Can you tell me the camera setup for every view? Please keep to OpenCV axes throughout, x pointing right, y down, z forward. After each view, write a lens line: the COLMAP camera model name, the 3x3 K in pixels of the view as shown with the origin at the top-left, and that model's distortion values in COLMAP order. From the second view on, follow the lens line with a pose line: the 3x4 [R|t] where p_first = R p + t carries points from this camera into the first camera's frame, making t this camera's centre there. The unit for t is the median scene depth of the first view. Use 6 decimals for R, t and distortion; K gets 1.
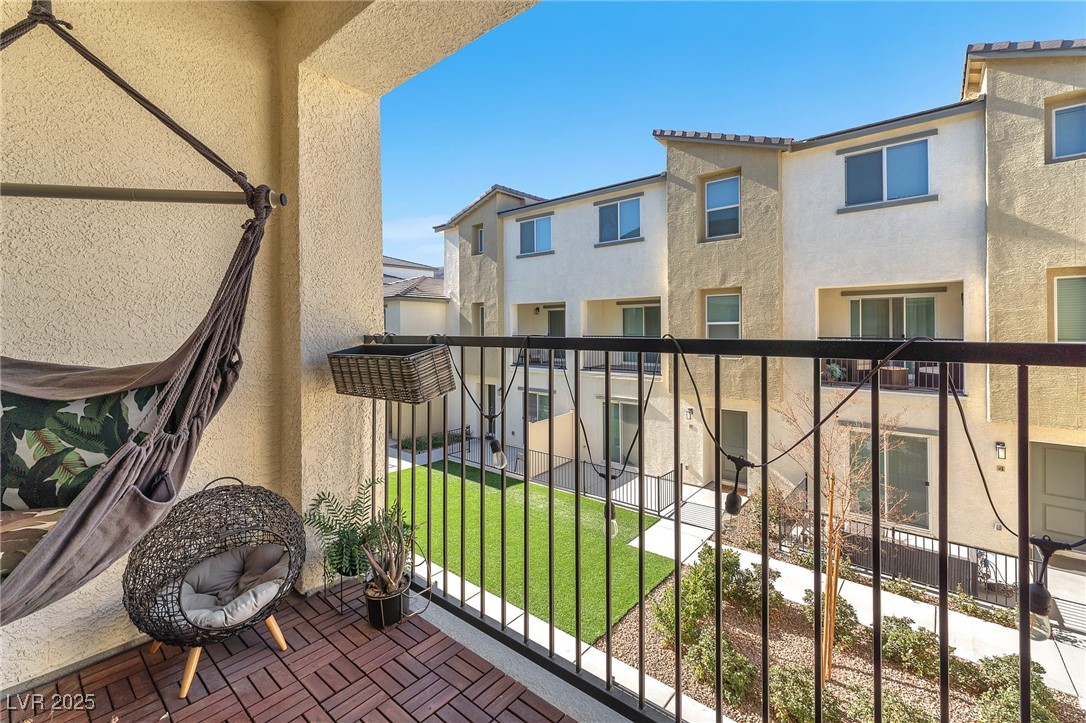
lens RADIAL K [[463.1, 0, 543.1], [0, 463.1, 332.0], [0, 0, 1]] dist [-0.000712, -0.000062]
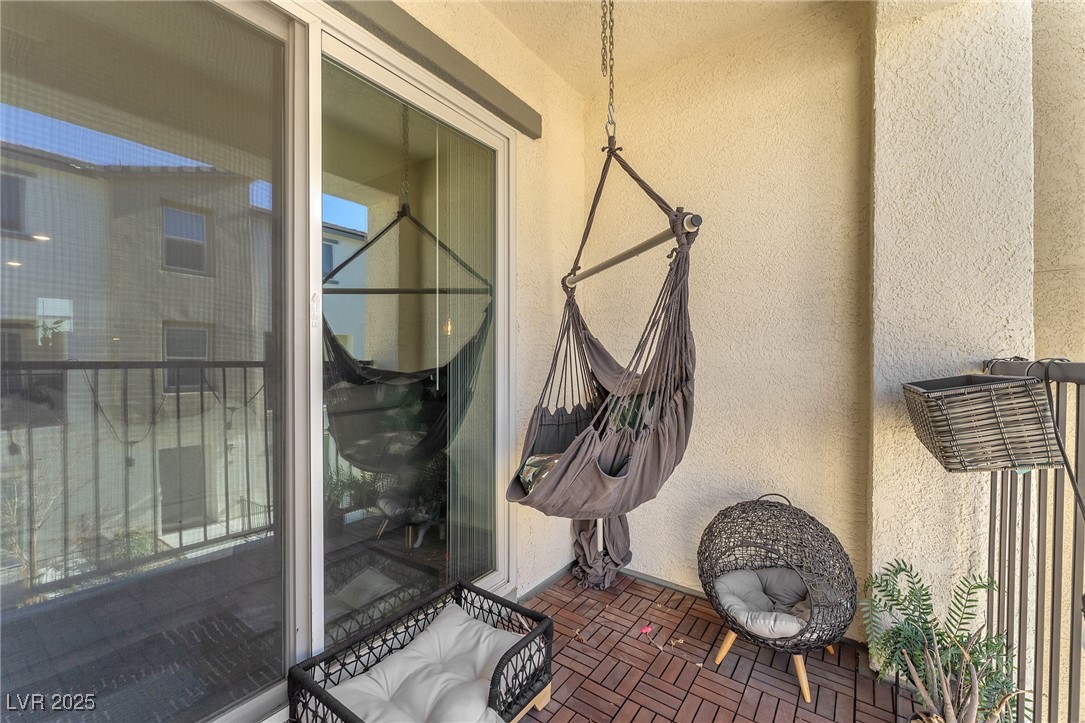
lens RADIAL K [[447.0, 0, 542.5], [0, 447.0, 361.5], [0, 0, 1]] dist [0.001326, 0.000095]
pose [[0.073778, 0.017517, -0.997121, 0.241156], [-0.010115, 0.999807, 0.016816, 0.004337], [0.997223, 0.008846, 0.073941, 0.359237]]
